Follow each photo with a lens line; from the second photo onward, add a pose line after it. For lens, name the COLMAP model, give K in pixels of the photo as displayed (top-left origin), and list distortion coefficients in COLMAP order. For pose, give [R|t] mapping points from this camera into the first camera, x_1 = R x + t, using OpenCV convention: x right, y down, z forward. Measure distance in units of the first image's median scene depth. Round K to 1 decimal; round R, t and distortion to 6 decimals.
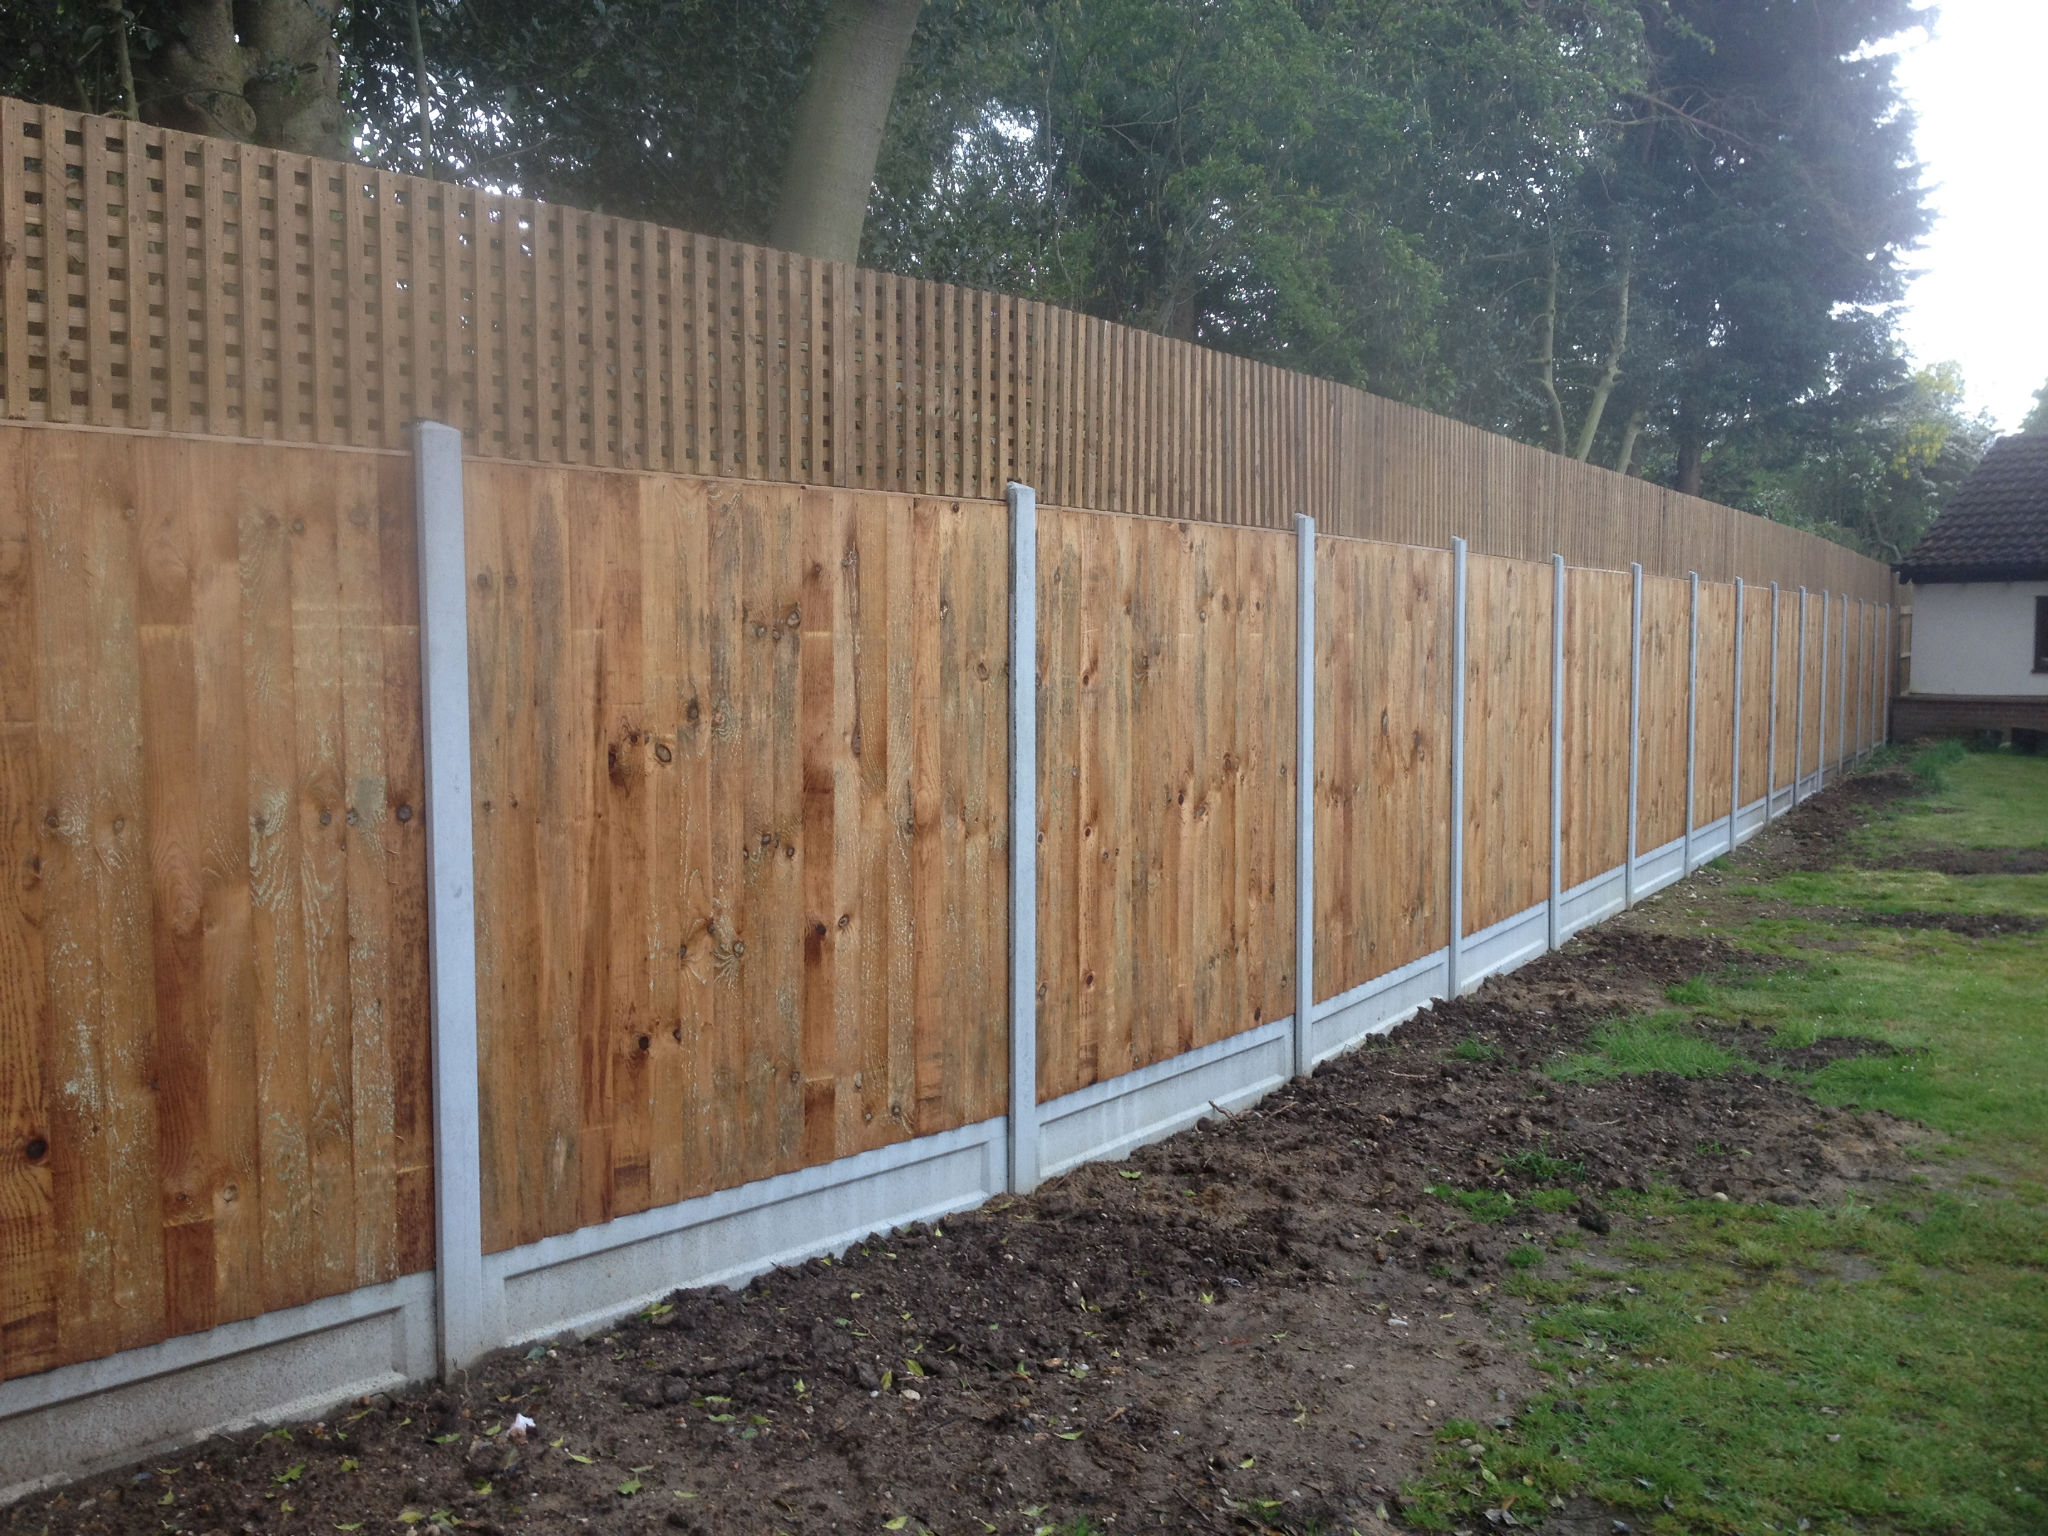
lens RADIAL K [[1908.0, 0, 1011.3], [0, 1908.0, 785.3], [0, 0, 1]] dist [0.100918, -0.201311]
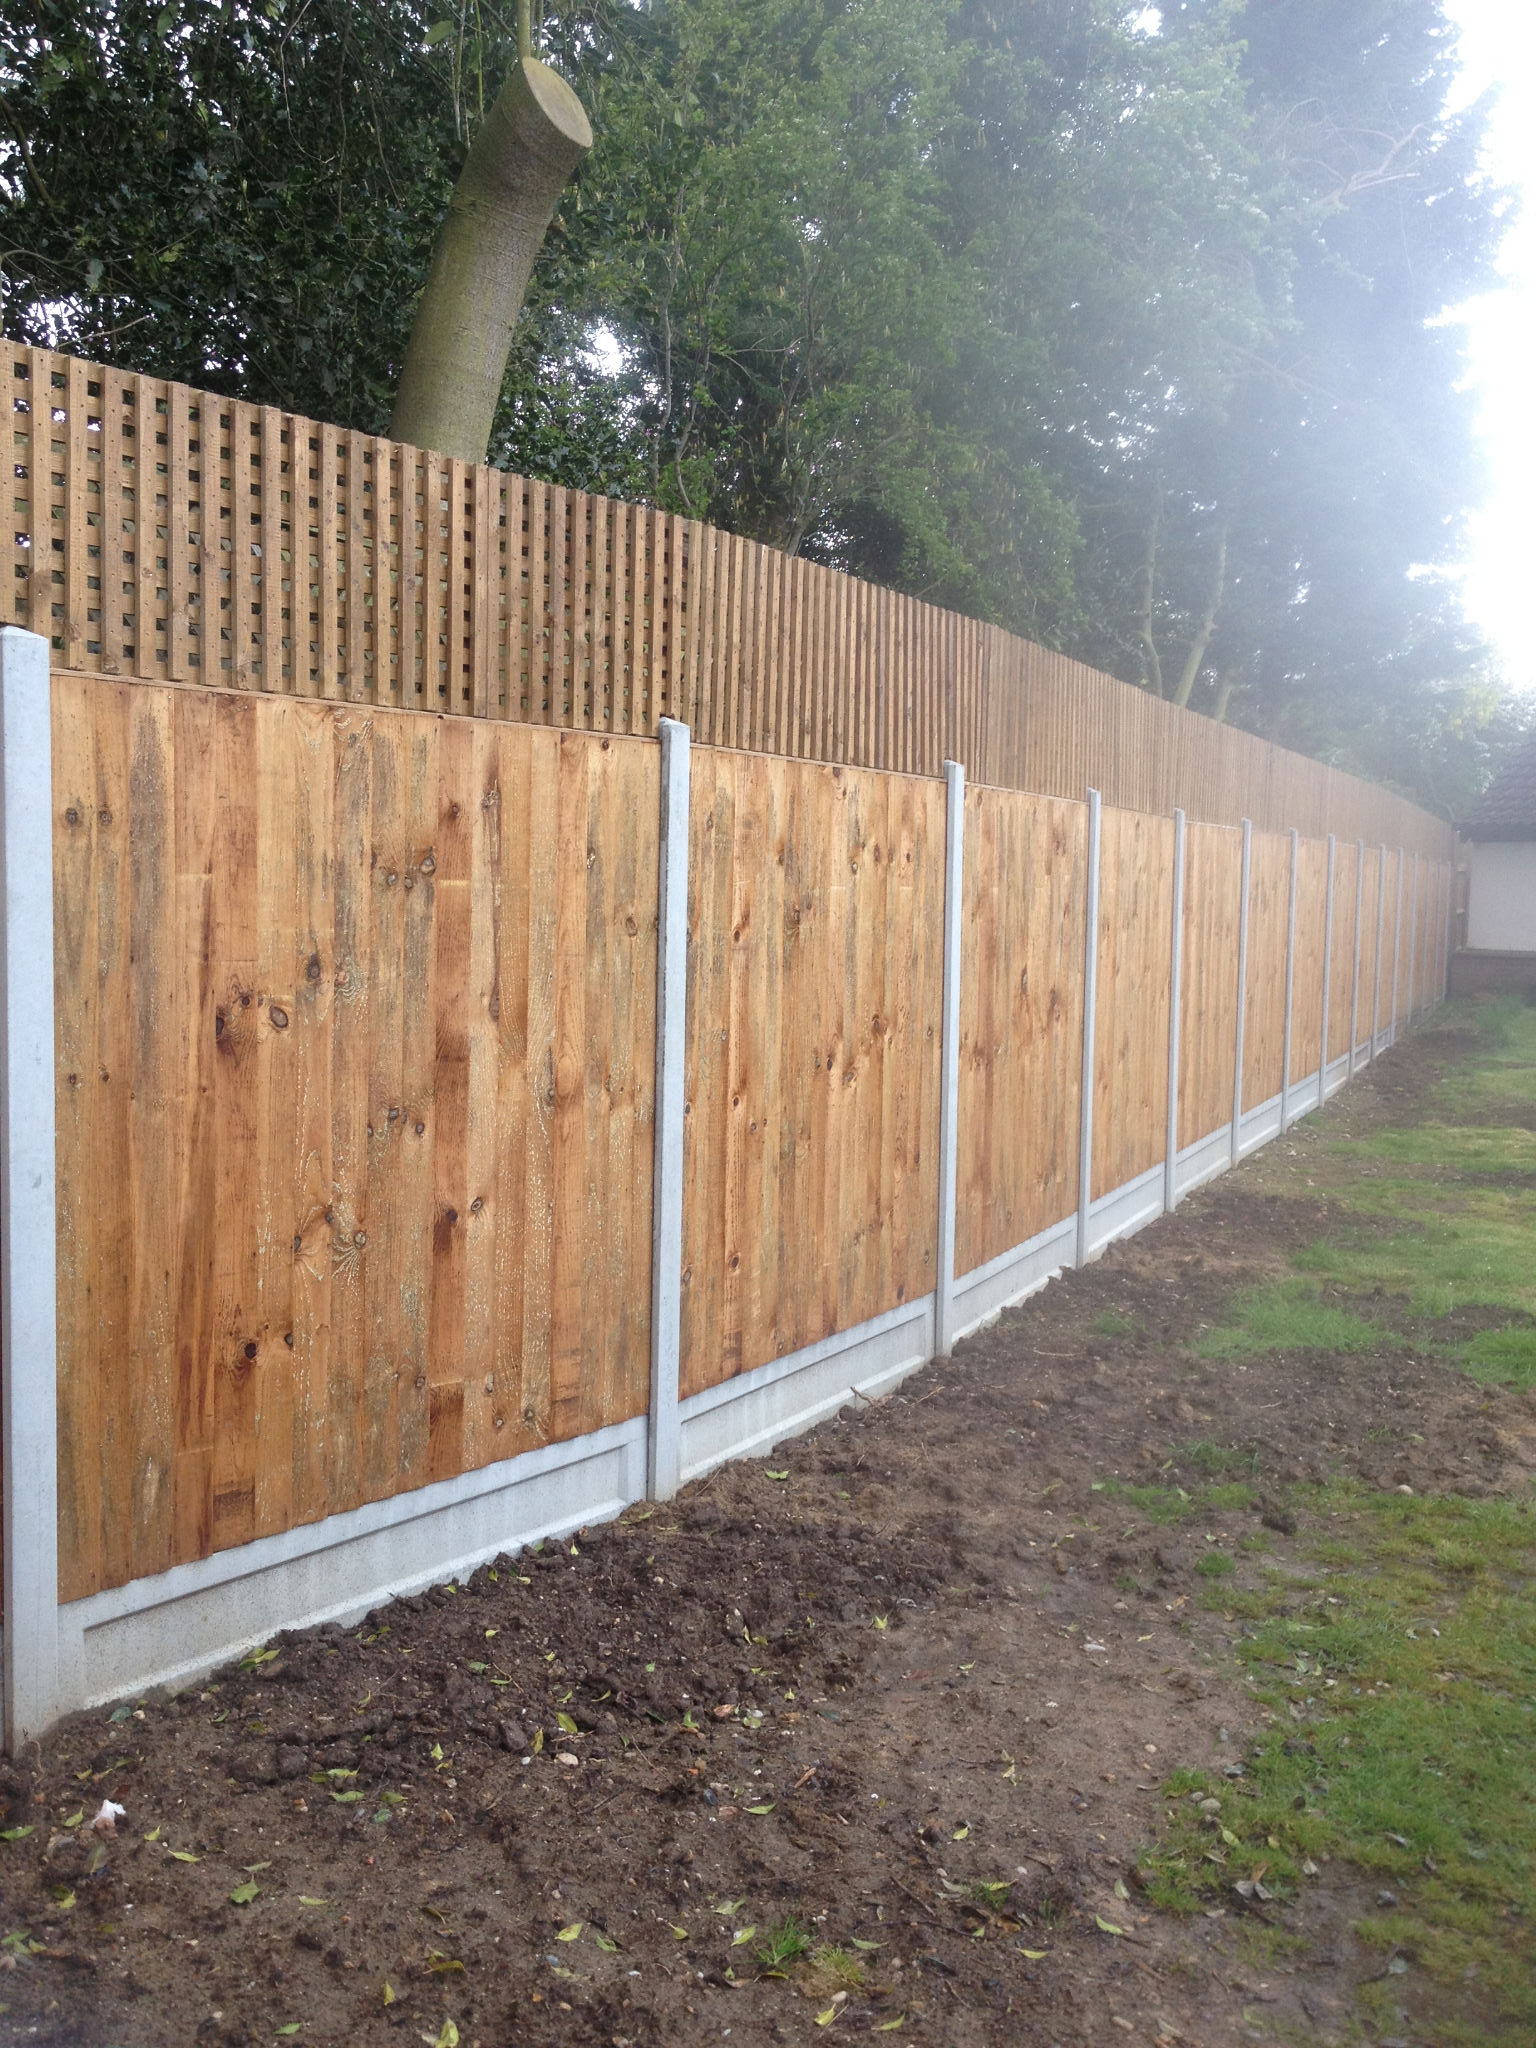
lens RADIAL K [[1780.5, 0, 693.6], [0, 1780.5, 992.6], [0, 0, 1]] dist [0.099521, -0.176538]
pose [[0.994898, 0.005676, 0.100727, -0.072537], [-0.004119, 0.999869, -0.015660, -0.015368], [-0.100803, 0.015165, 0.994791, 0.163321]]
